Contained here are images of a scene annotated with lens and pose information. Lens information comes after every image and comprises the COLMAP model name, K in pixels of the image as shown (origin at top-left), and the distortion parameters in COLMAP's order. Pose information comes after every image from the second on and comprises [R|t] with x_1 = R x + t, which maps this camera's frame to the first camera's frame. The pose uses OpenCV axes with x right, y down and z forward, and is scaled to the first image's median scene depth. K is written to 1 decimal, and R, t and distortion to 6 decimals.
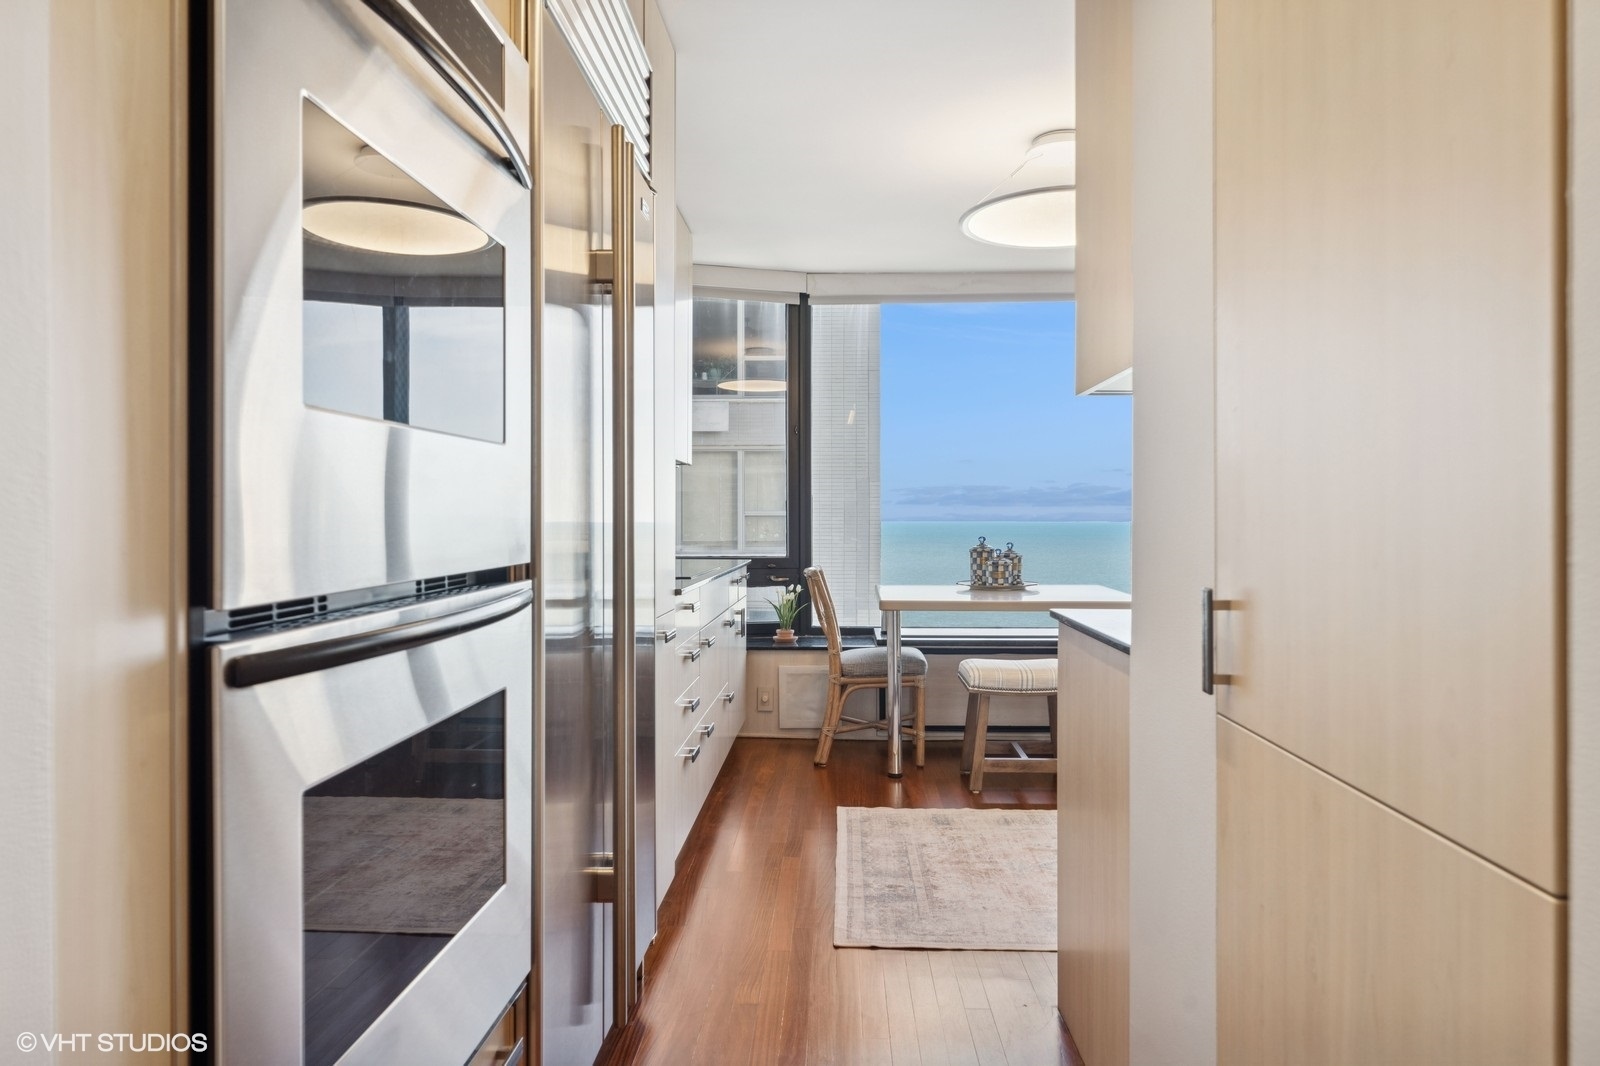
lens RADIAL K [[1010.2, 0, 798.5], [0, 1010.2, 521.6], [0, 0, 1]] dist [-0.002020, -0.000109]
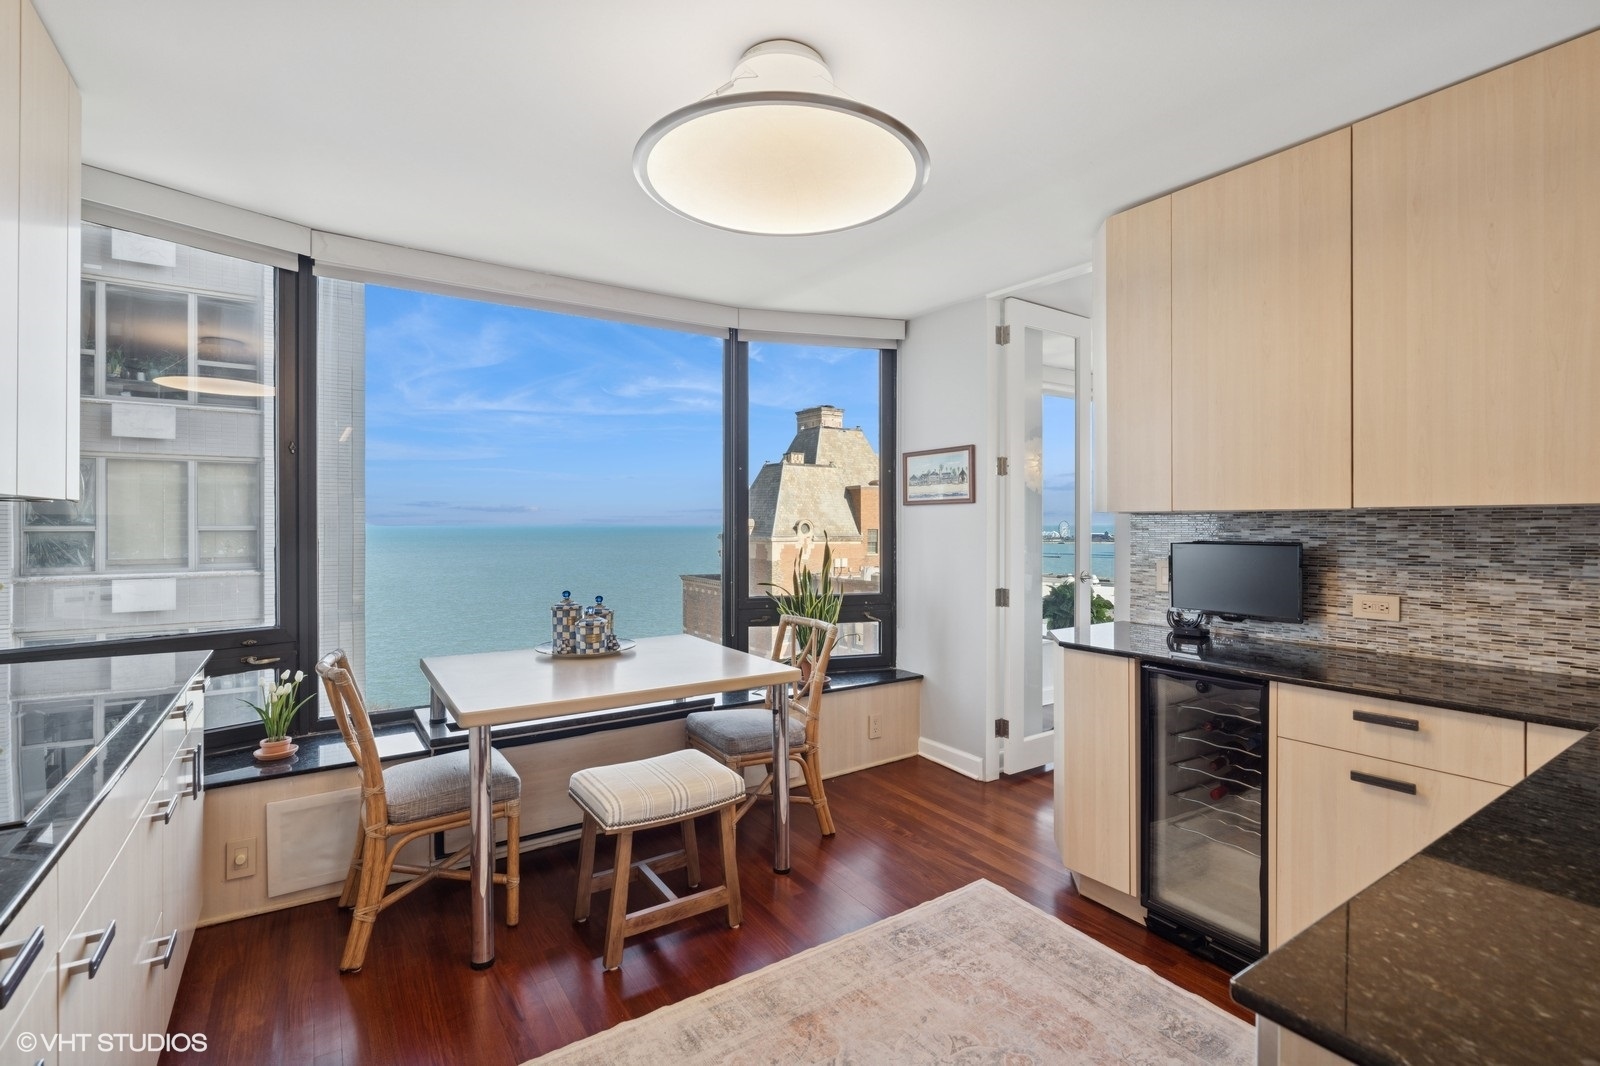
lens RADIAL K [[732.1, 0, 794.9], [0, 732.1, 525.6], [0, 0, 1]] dist [-0.003427, 0.000962]
pose [[0.806877, -0.001145, 0.590719, -0.021779], [-0.000405, 0.999997, 0.002492, -0.038929], [-0.590720, -0.002250, 0.806874, 0.392539]]
